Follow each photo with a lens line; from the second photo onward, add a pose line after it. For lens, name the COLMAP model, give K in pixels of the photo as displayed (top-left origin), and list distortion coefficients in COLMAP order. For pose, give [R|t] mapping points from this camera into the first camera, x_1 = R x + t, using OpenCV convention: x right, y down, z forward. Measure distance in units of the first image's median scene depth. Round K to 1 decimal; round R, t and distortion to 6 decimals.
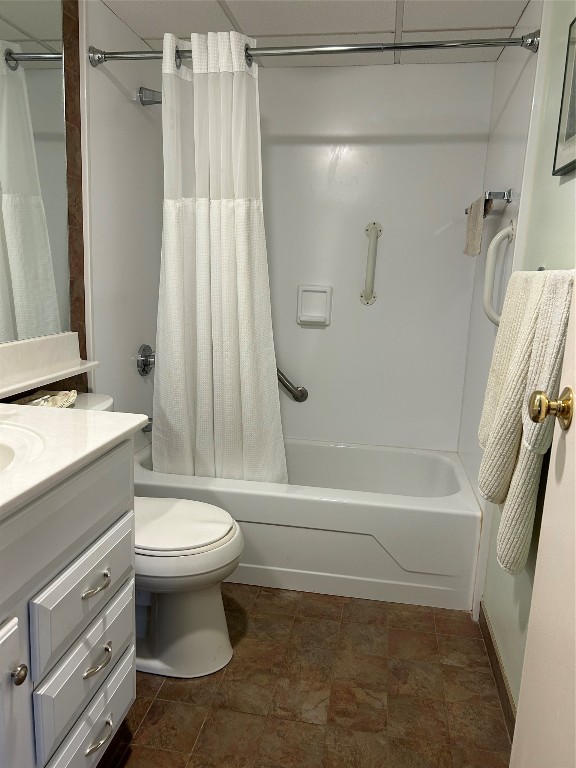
lens RADIAL K [[580.2, 0, 287.3], [0, 580.2, 384.8], [0, 0, 1]] dist [0.049448, -0.062029]
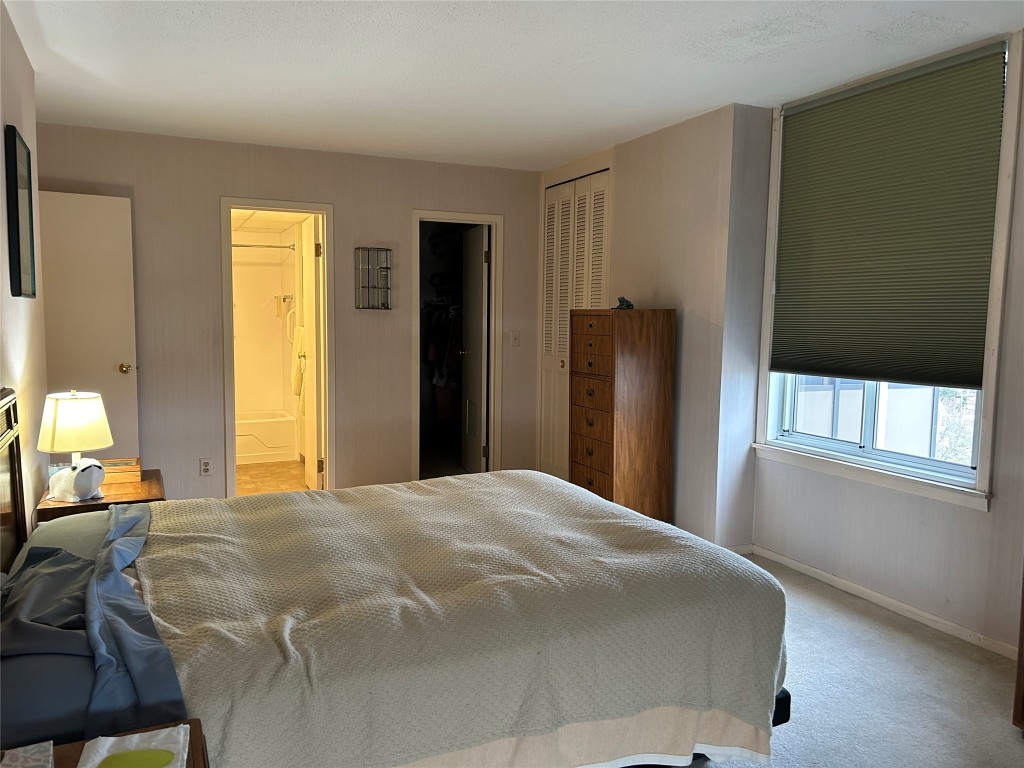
lens RADIAL K [[773.5, 0, 511.7], [0, 773.5, 385.4], [0, 0, 1]] dist [0.049448, -0.062029]
pose [[0.820893, -0.075662, 0.566048, -0.888571], [0.123966, 0.991159, -0.047292, 0.394519], [-0.557465, 0.108993, 0.823015, -2.584862]]
